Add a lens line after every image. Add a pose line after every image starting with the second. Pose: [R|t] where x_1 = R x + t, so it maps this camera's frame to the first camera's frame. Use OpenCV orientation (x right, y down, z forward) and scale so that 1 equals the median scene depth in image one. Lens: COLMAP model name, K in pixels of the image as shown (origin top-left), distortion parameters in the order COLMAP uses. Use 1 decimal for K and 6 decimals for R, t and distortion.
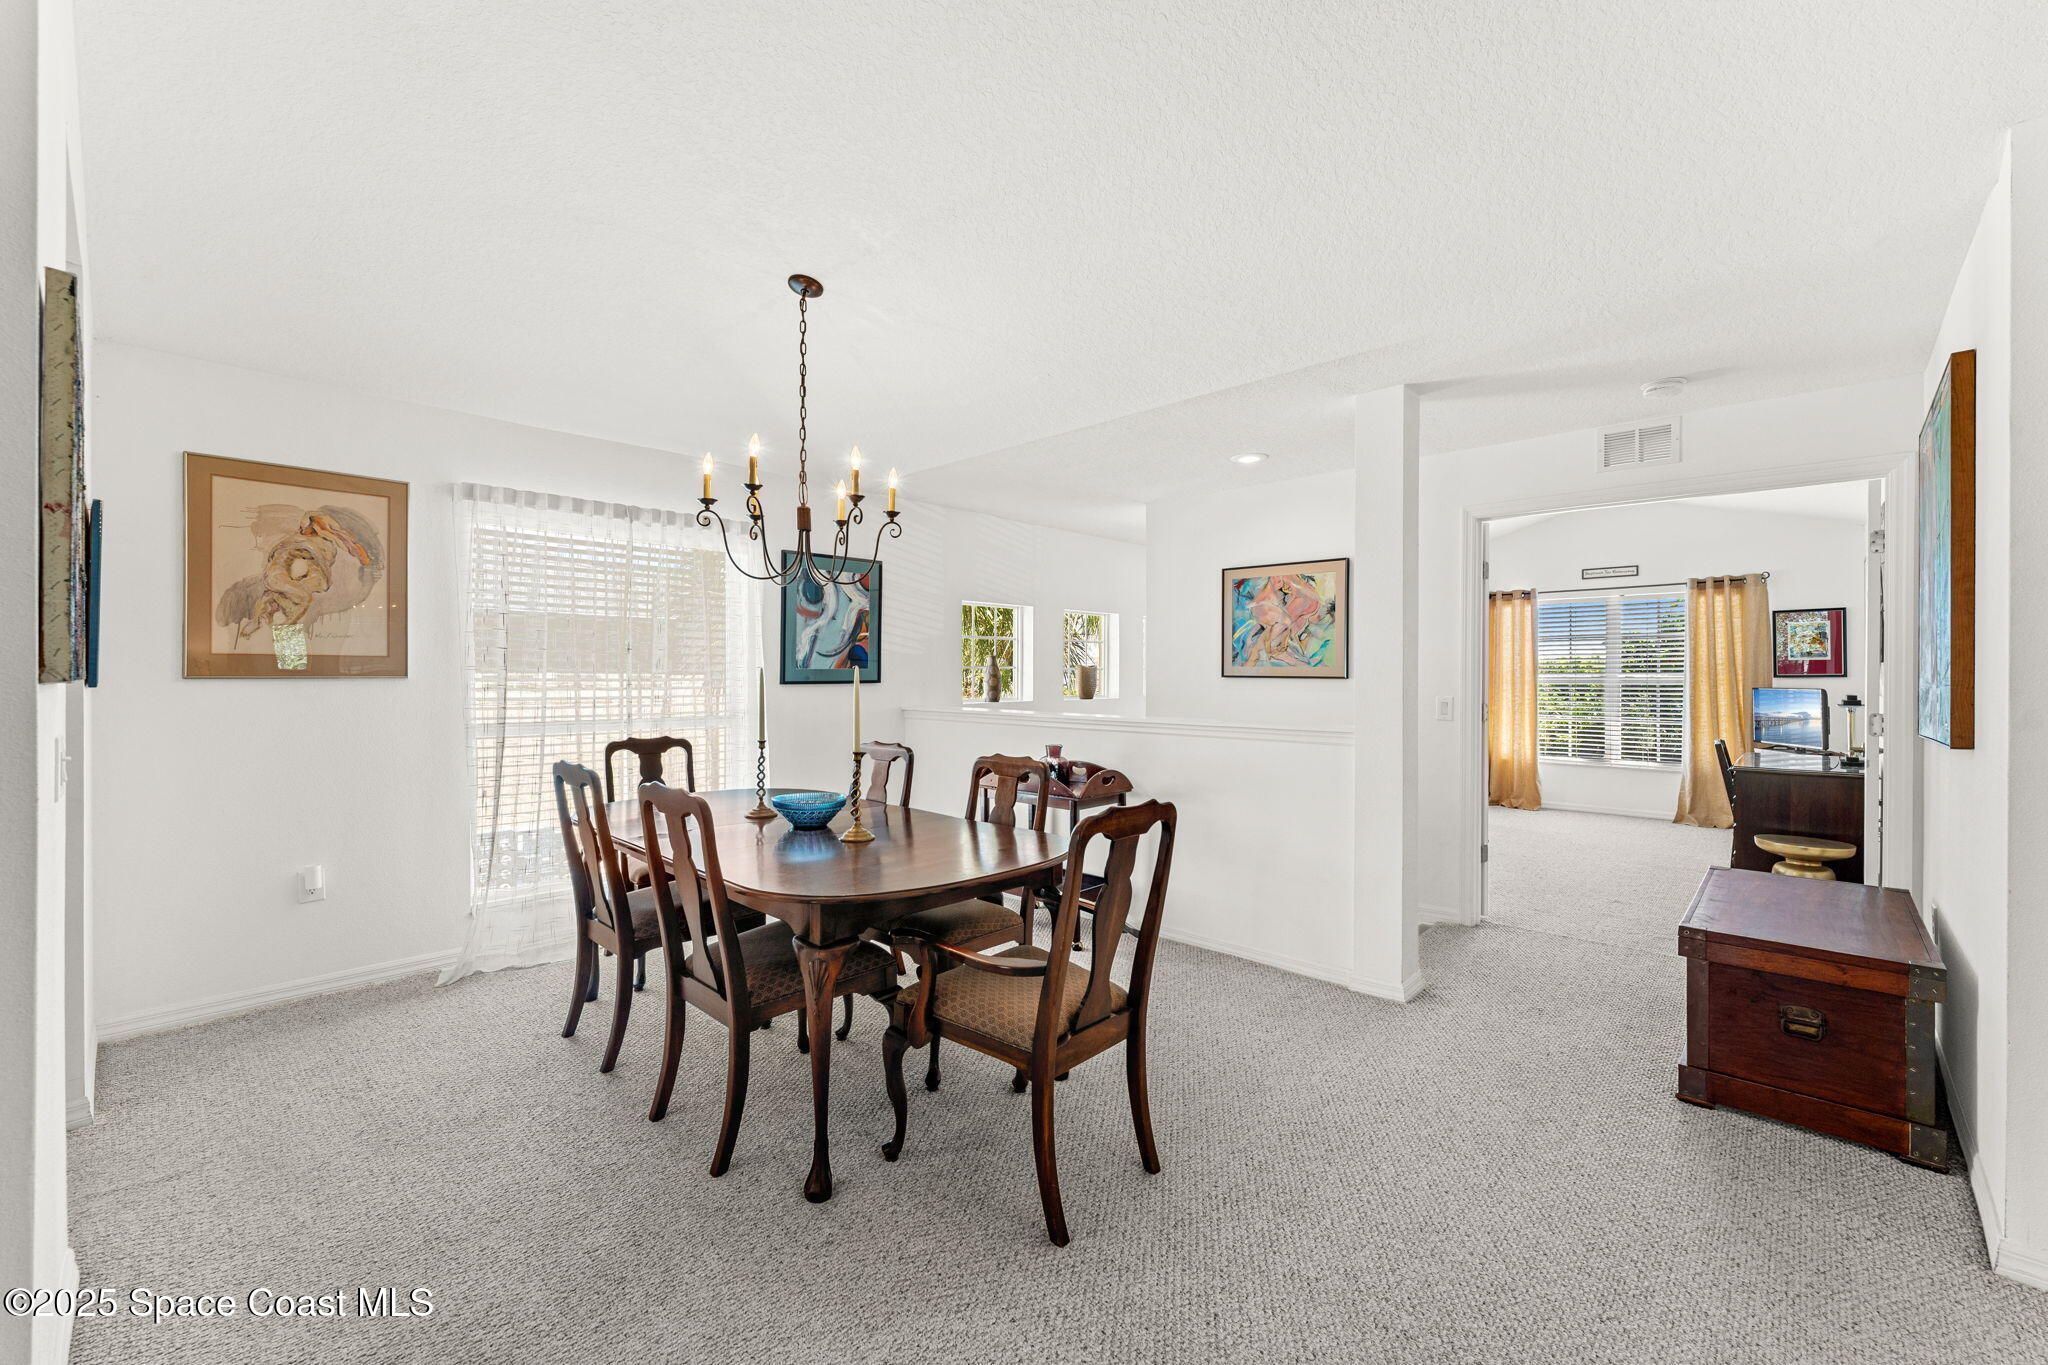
lens RADIAL K [[825.6, 0, 1012.0], [0, 825.6, 680.6], [0, 0, 1]] dist [0.000160, -0.000414]
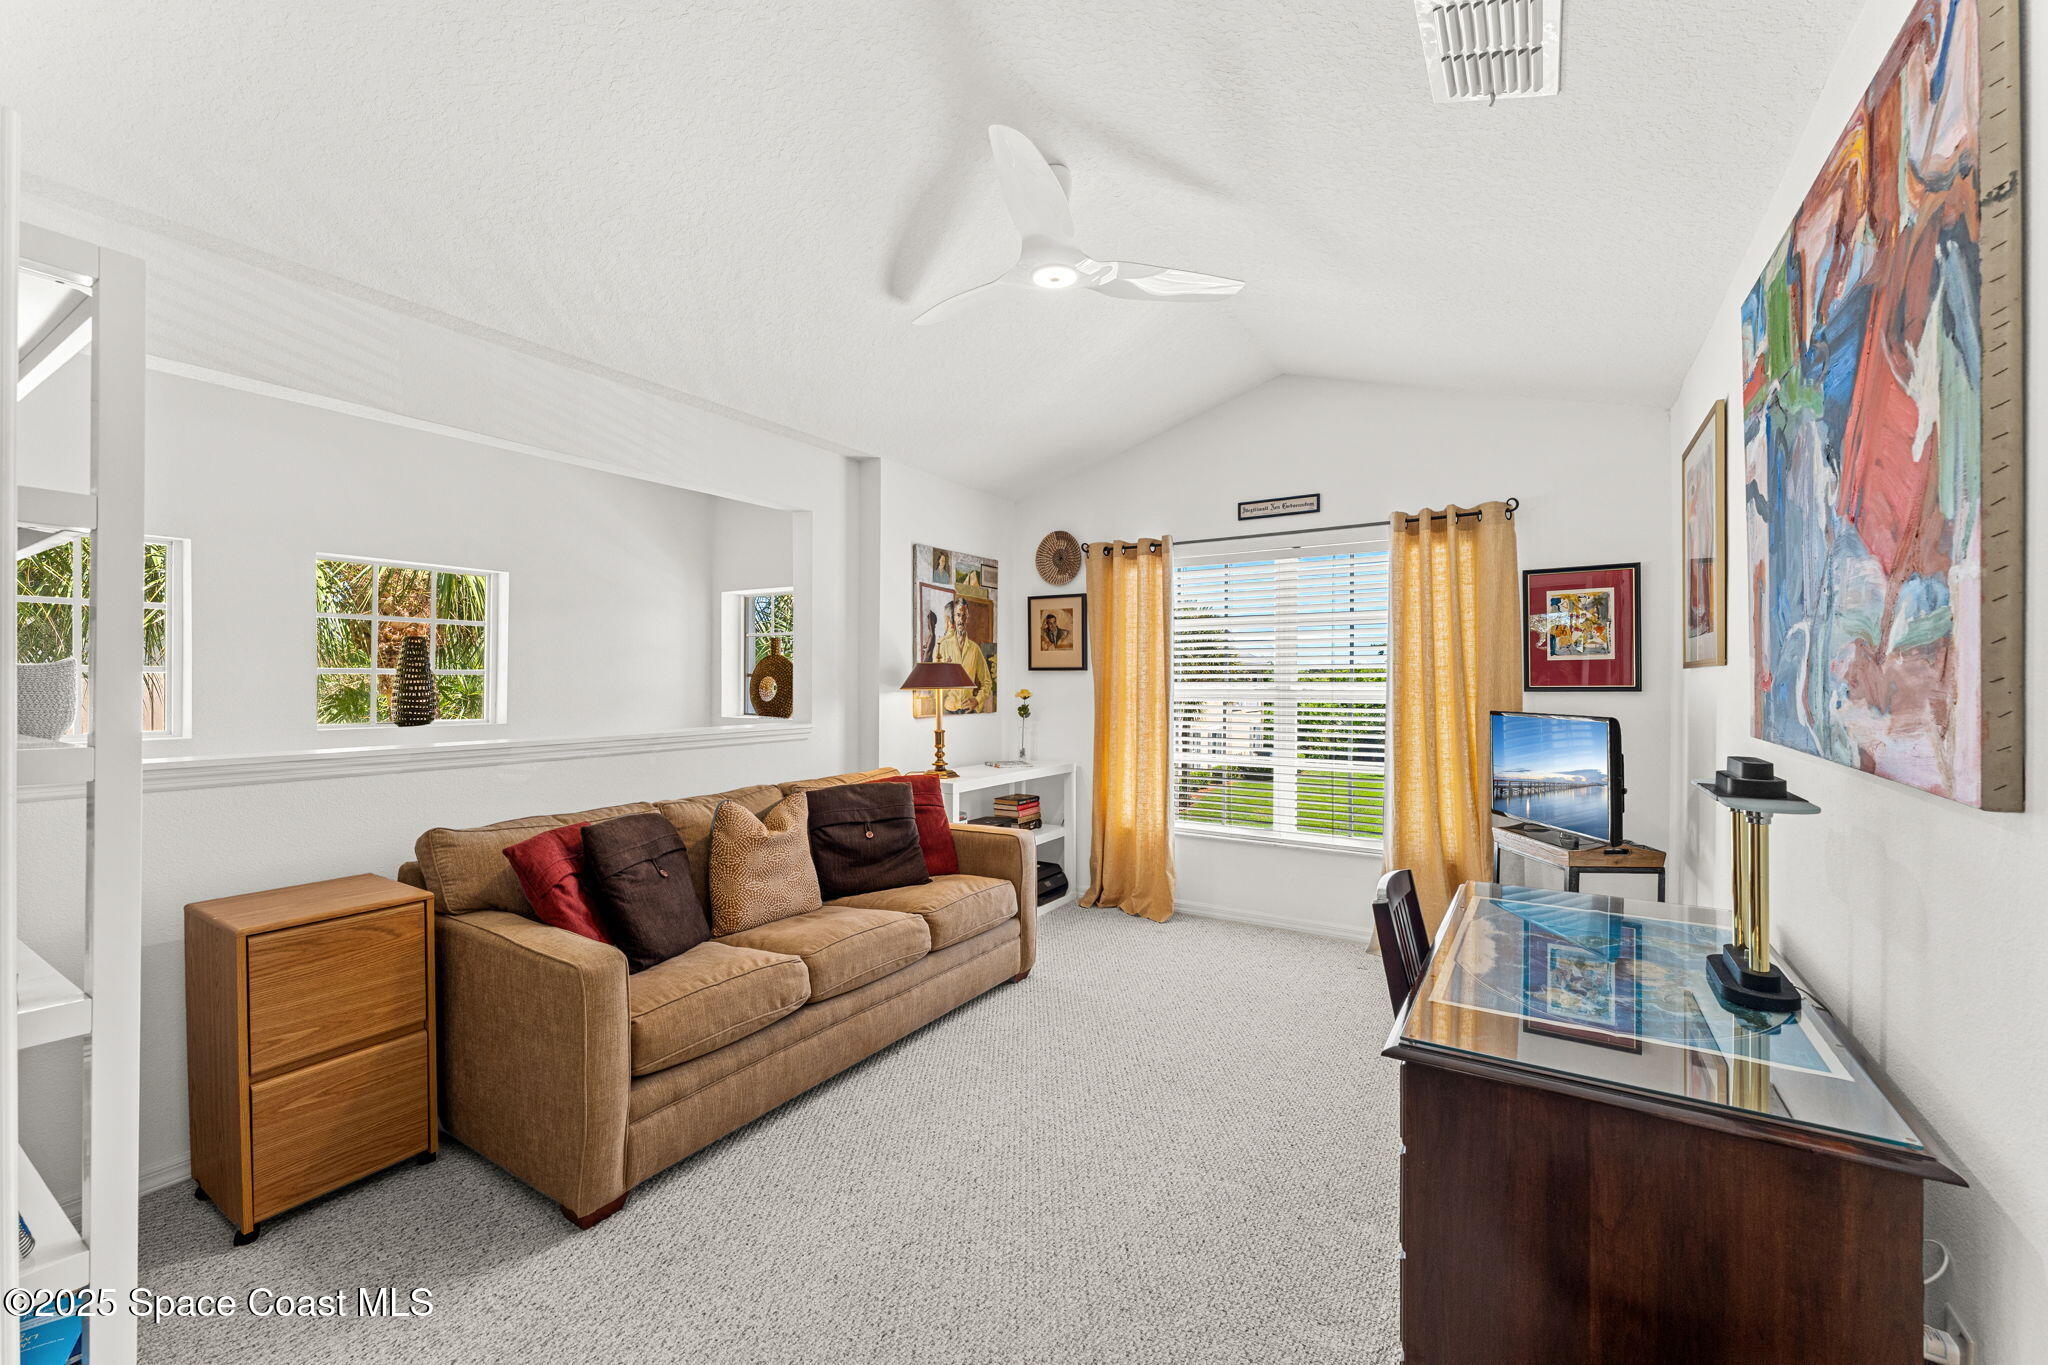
lens RADIAL K [[813.4, 0, 1024.0], [0, 813.4, 682.5], [0, 0, 1]] dist [0.018862, -0.000147]
pose [[0.979828, -0.002752, 0.199823, 0.475511], [0.002317, 0.999994, 0.002411, -0.011707], [-0.199829, -0.001900, 0.979829, 0.519761]]
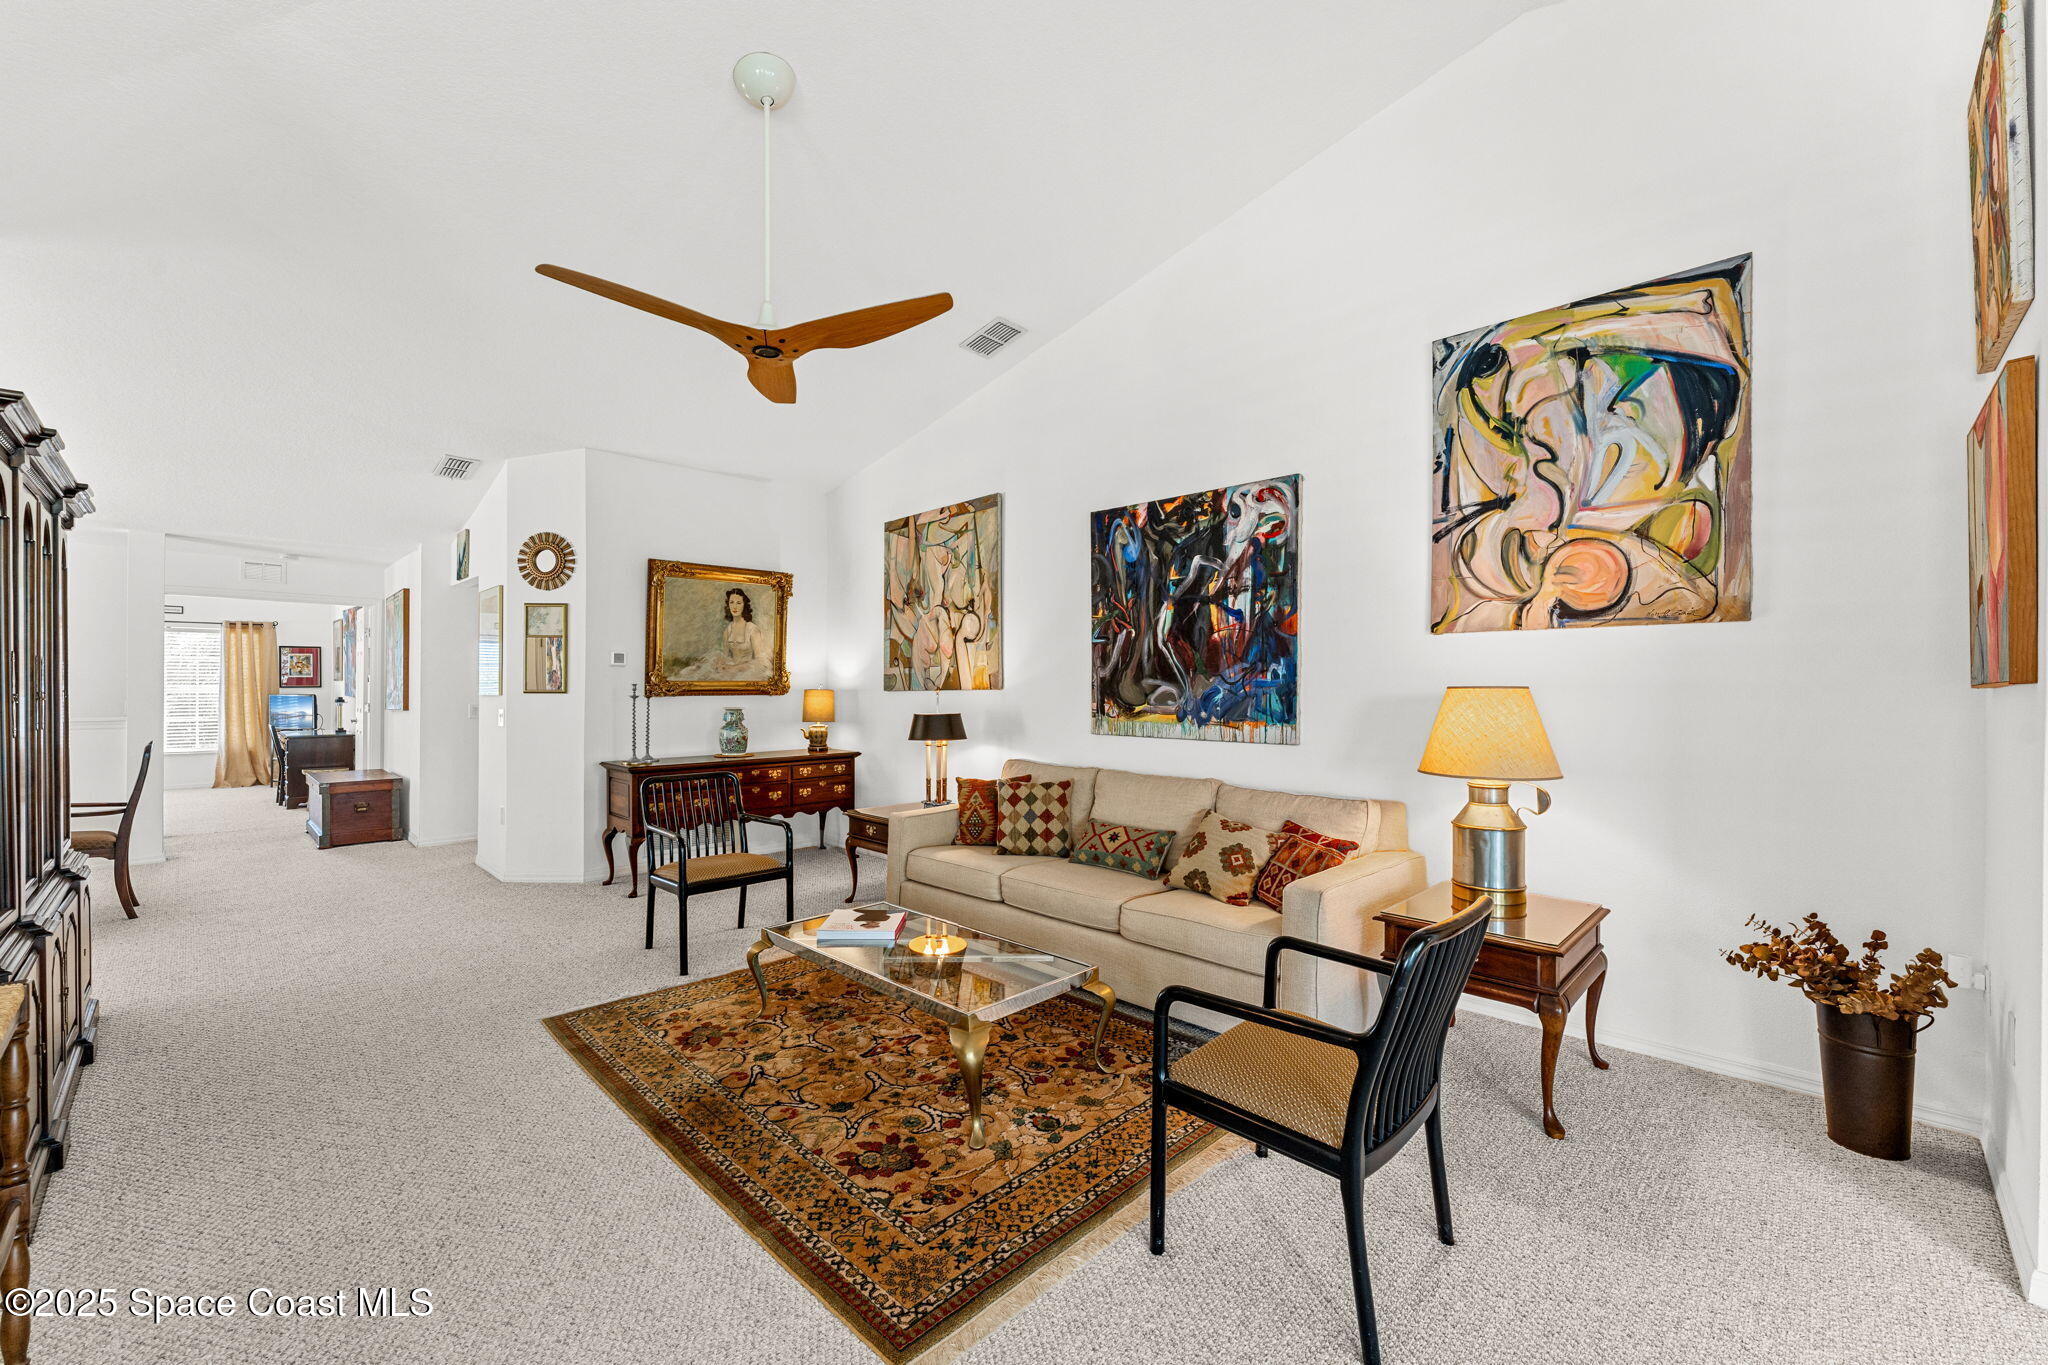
lens RADIAL K [[825.6, 0, 1012.0], [0, 825.6, 680.6], [0, 0, 1]] dist [0.000160, -0.000414]
pose [[0.029332, 0.007604, 0.999541, -0.614229], [0.002152, 0.999968, -0.007671, -0.002504], [-0.999567, 0.002376, 0.029314, -0.448427]]
